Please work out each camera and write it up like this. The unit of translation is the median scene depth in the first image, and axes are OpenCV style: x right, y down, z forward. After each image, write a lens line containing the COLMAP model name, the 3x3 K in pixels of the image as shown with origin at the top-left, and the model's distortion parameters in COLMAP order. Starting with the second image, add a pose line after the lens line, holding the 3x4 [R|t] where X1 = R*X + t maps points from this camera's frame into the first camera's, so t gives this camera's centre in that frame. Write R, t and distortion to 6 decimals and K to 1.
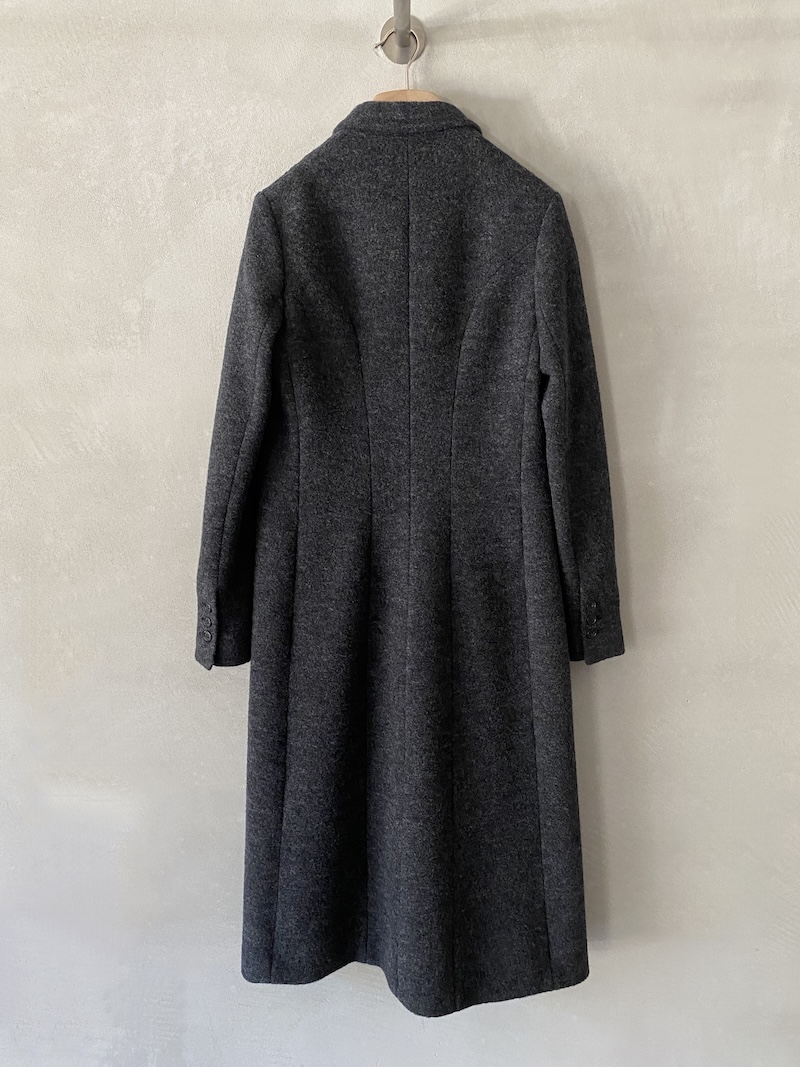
lens RADIAL K [[794.0, 0, 397.6], [0, 794.0, 533.9], [0, 0, 1]] dist [0.028240, -0.047268]
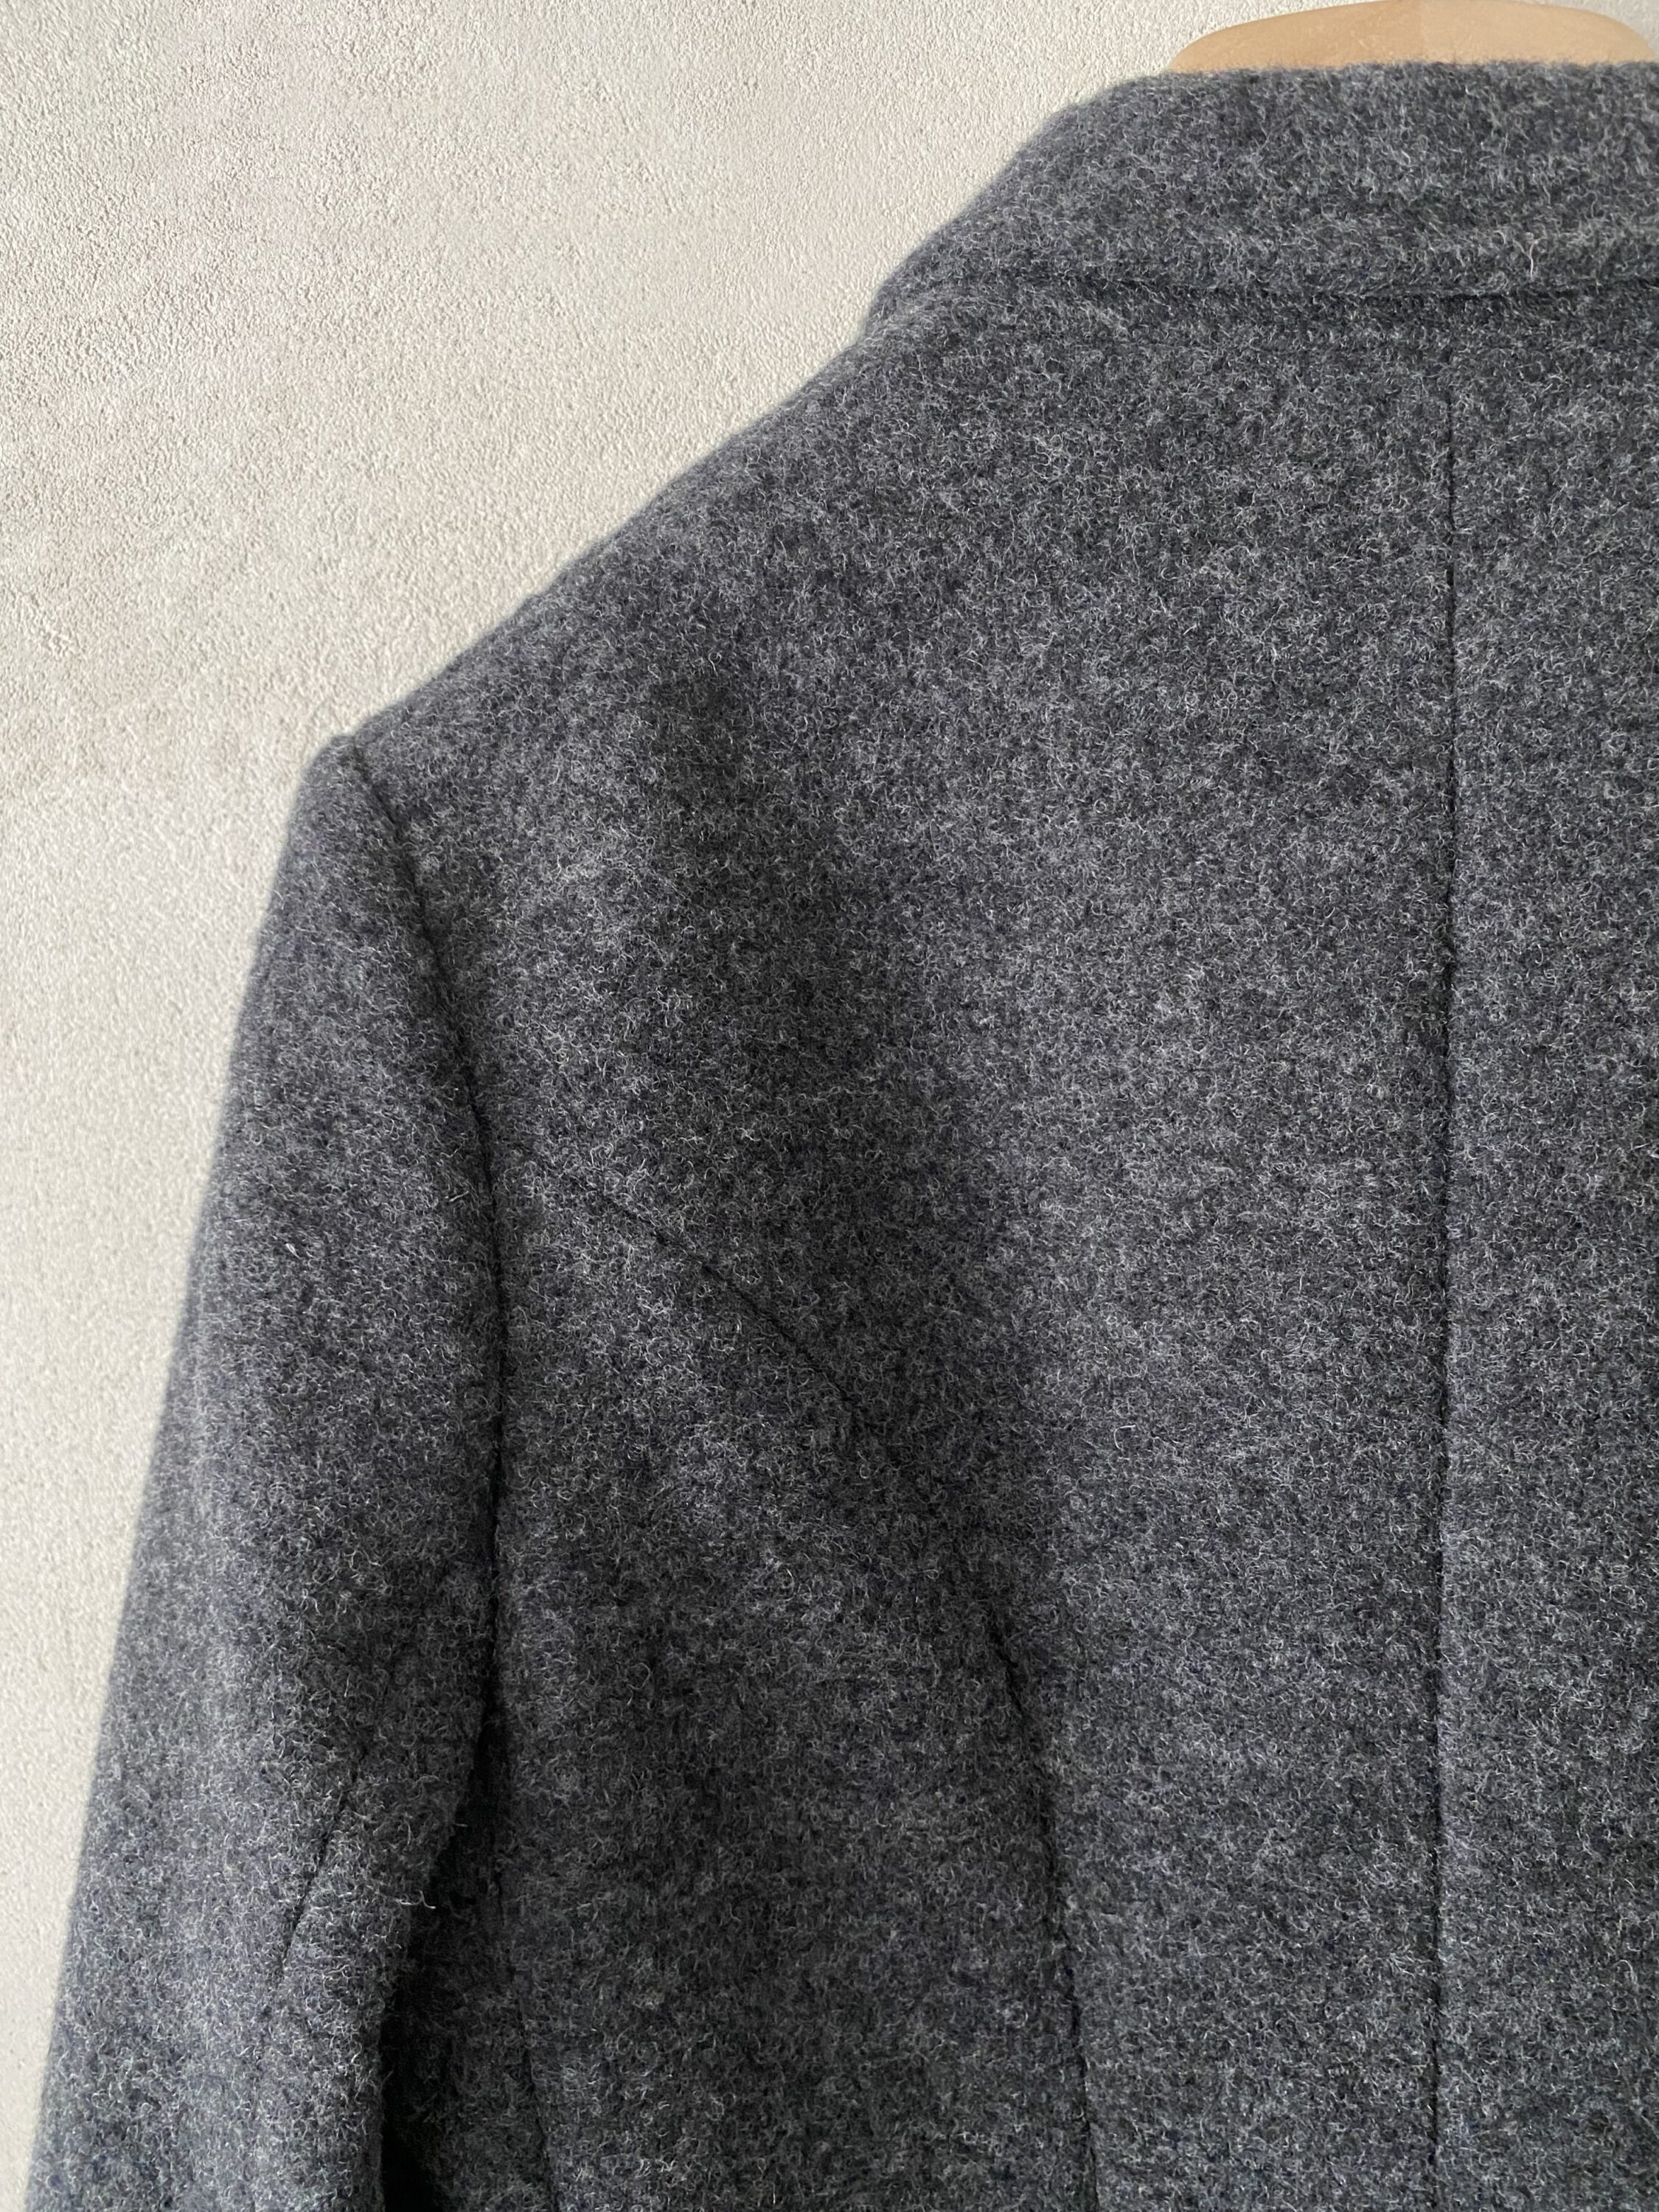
lens RADIAL K [[1646.1, 0, 814.3], [0, 1646.1, 1111.3], [0, 0, 1]] dist [0.028240, -0.047268]
pose [[0.999582, -0.004212, -0.028612, -0.082715], [0.001923, 0.996829, -0.079546, -0.342147], [0.028856, 0.079457, 0.996421, 0.723161]]
